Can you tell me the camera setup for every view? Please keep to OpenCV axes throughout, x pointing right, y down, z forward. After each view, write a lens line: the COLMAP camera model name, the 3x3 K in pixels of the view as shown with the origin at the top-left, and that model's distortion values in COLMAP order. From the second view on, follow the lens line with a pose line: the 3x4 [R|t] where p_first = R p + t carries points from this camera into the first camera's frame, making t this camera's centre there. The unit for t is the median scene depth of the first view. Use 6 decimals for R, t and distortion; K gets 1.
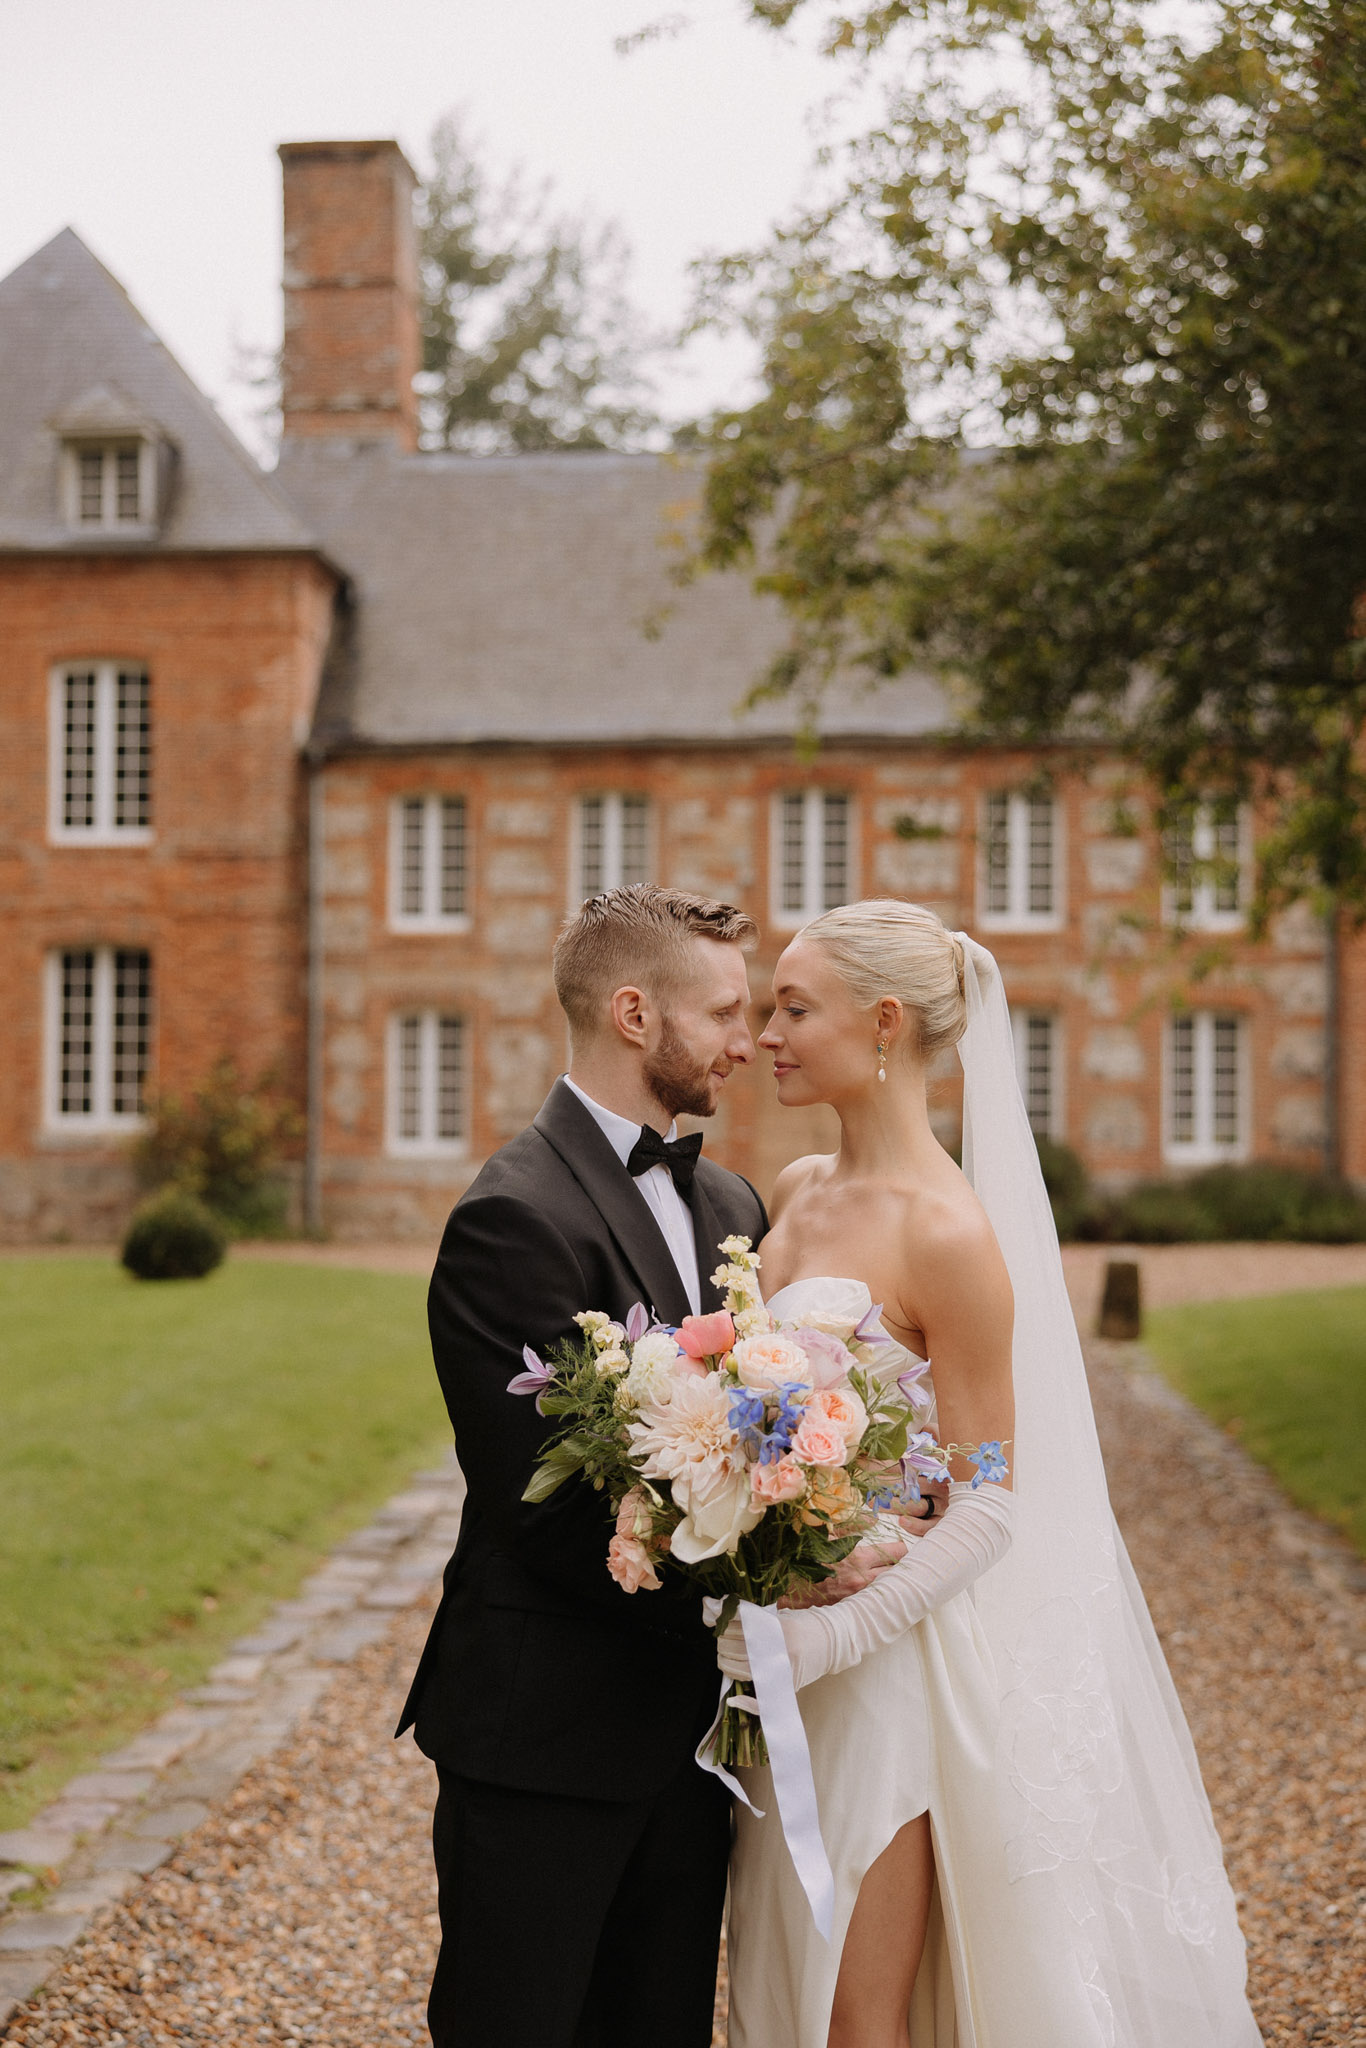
lens RADIAL K [[2652.6, 0, 683.0], [0, 2652.6, 1024.0], [0, 0, 1]] dist [0.016561, 0.006182]
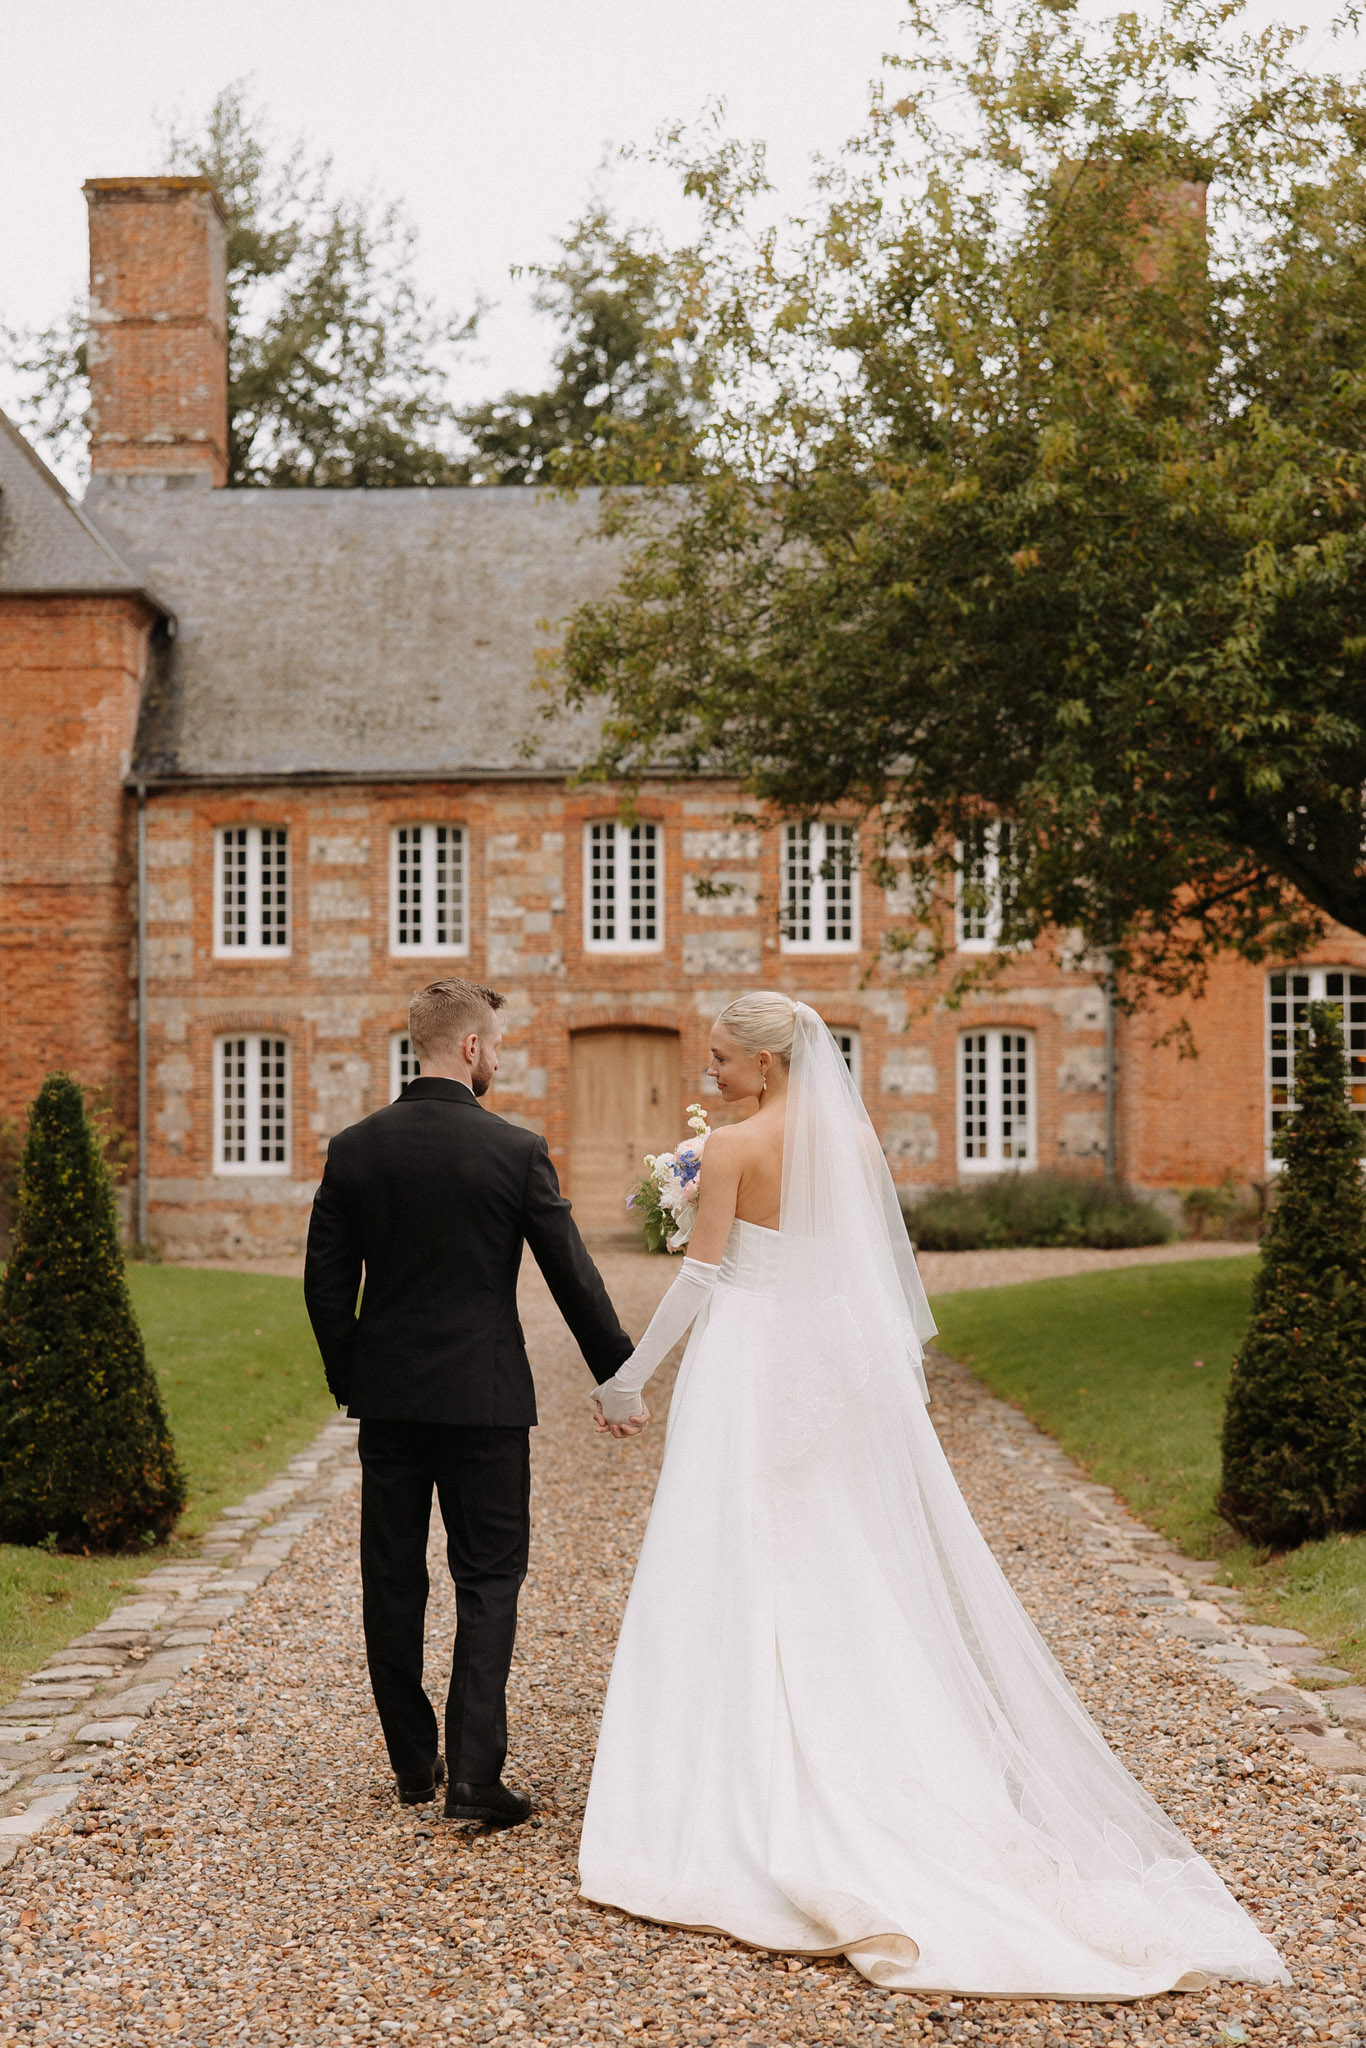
lens RADIAL K [[3579.2, 0, 683.0], [0, 3579.2, 1024.0], [0, 0, 1]] dist [-0.012356, -0.016730]
pose [[0.997219, -0.008231, 0.074073, -0.032096], [0.008497, 0.999959, -0.003273, -0.003574], [-0.074043, 0.003893, 0.997247, -0.408524]]
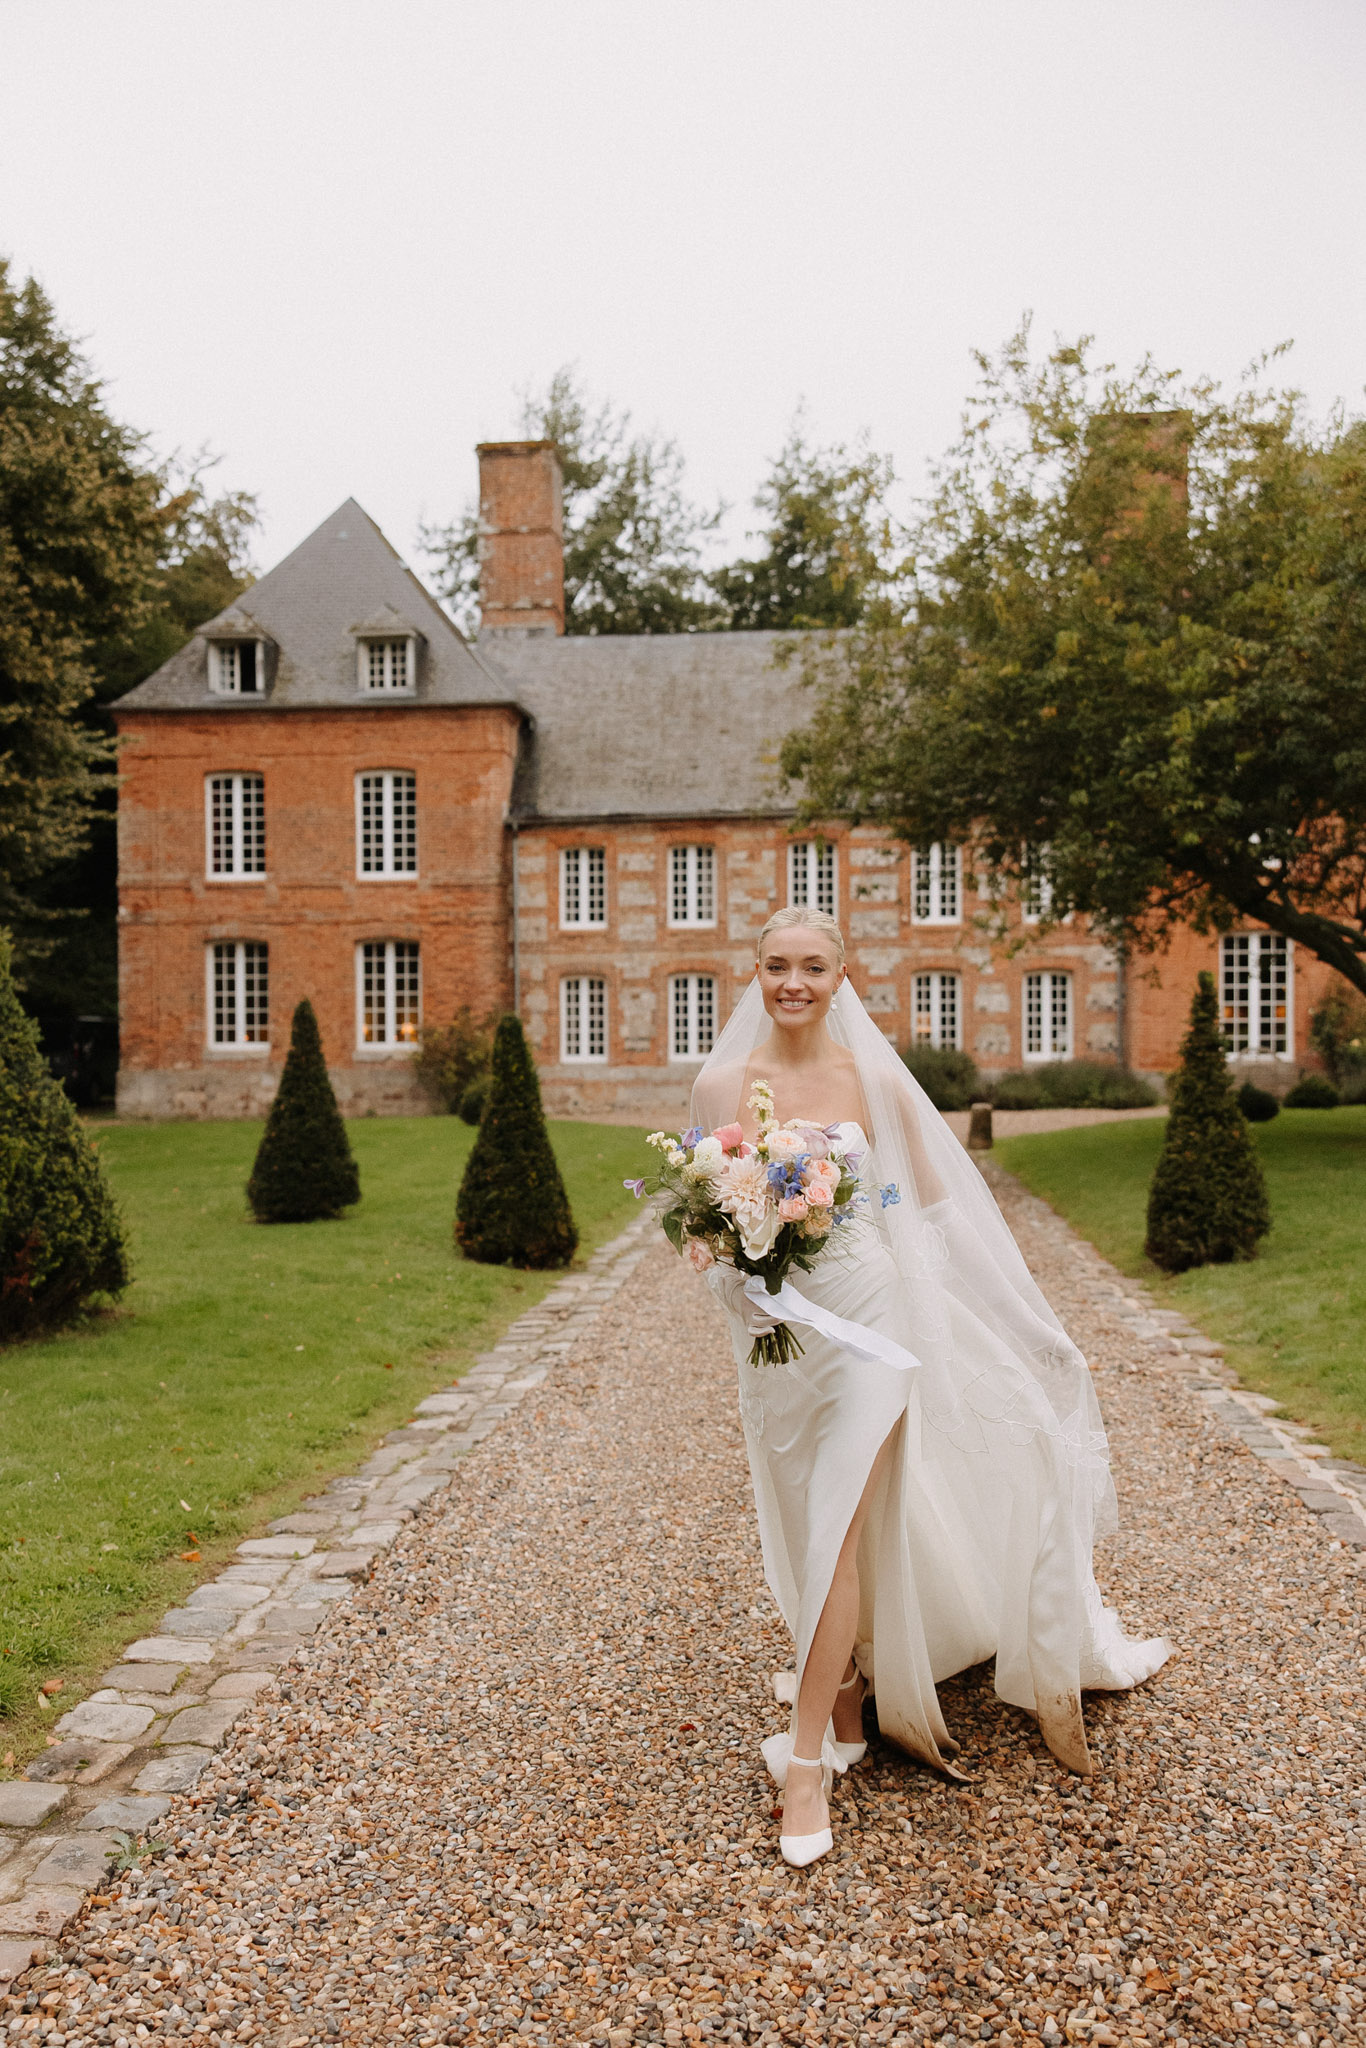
lens RADIAL K [[2460.8, 0, 595.1], [0, 2460.8, 1082.8], [0, 0, 1]] dist [-0.002085, 0.011658]
pose [[0.999474, -0.011272, -0.030397, -0.042512], [0.012707, 0.998794, 0.047431, -0.012164], [0.029825, -0.047792, 0.998412, -0.566543]]
